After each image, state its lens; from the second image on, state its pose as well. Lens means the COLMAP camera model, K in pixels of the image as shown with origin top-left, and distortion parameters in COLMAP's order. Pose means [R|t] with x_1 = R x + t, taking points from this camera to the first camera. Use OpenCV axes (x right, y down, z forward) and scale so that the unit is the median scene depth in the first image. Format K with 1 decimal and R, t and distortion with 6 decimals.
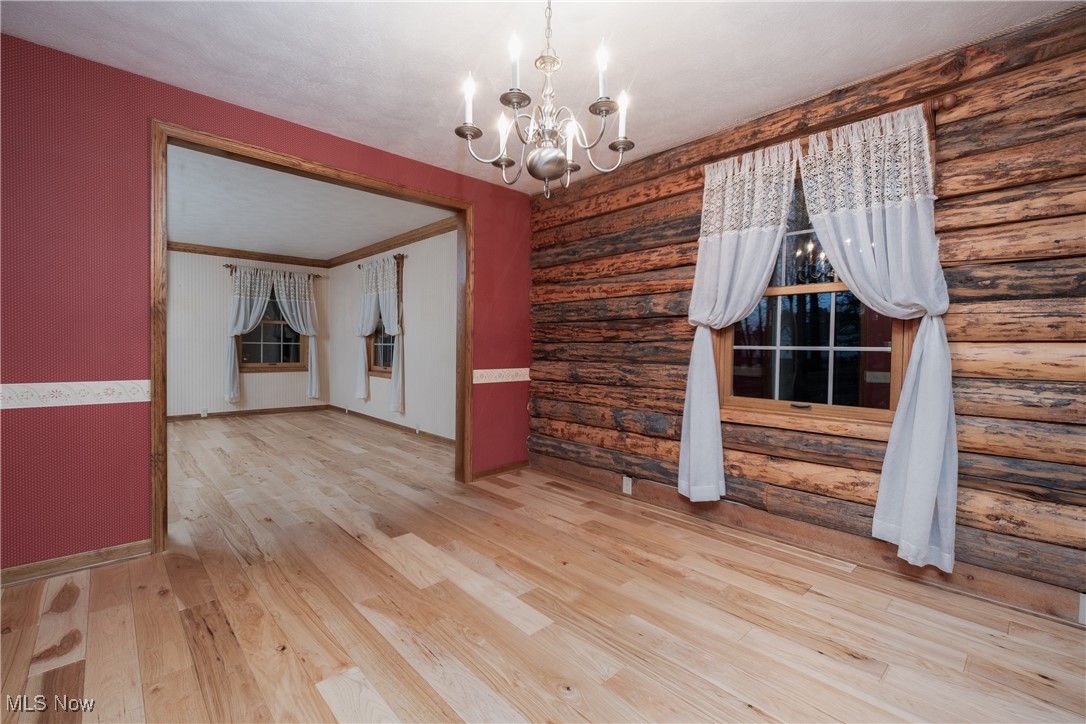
lens RADIAL K [[477.2, 0, 540.8], [0, 477.2, 358.2], [0, 0, 1]] dist [0.001390, 0.000084]
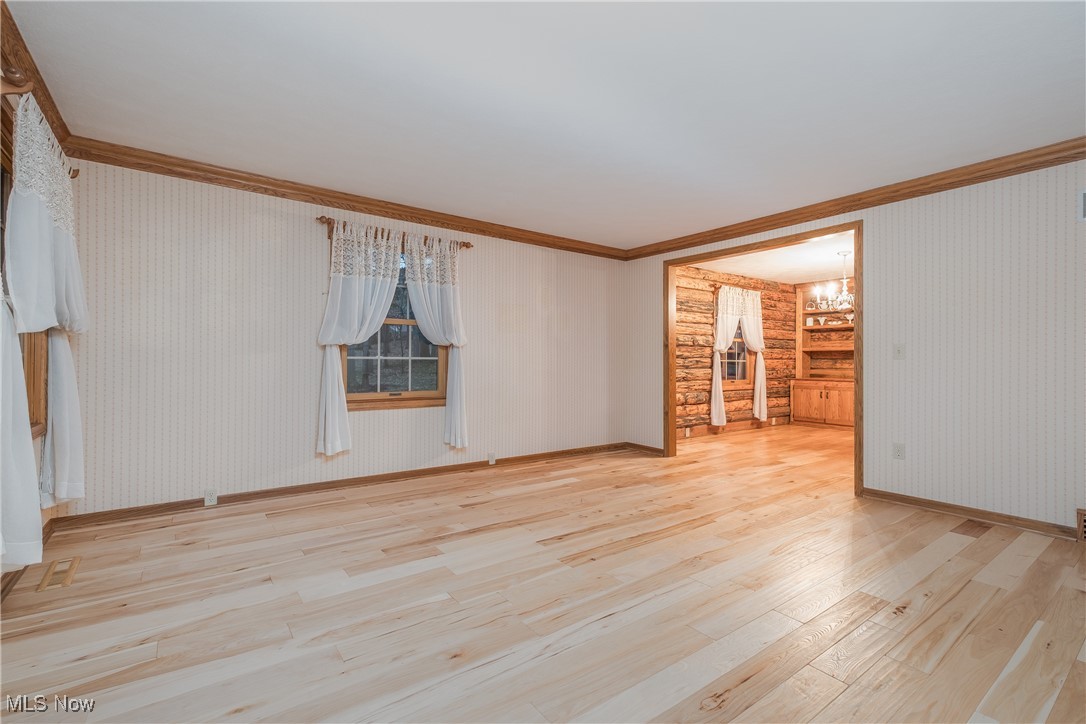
lens RADIAL K [[477.2, 0, 545.0], [0, 477.2, 361.1], [0, 0, 1]] dist [0.001390, 0.000084]
pose [[0.107367, -0.009775, 0.994171, -1.839535], [0.014966, 0.999854, 0.008214, -0.046055], [-0.994107, 0.013997, 0.107498, 1.398612]]
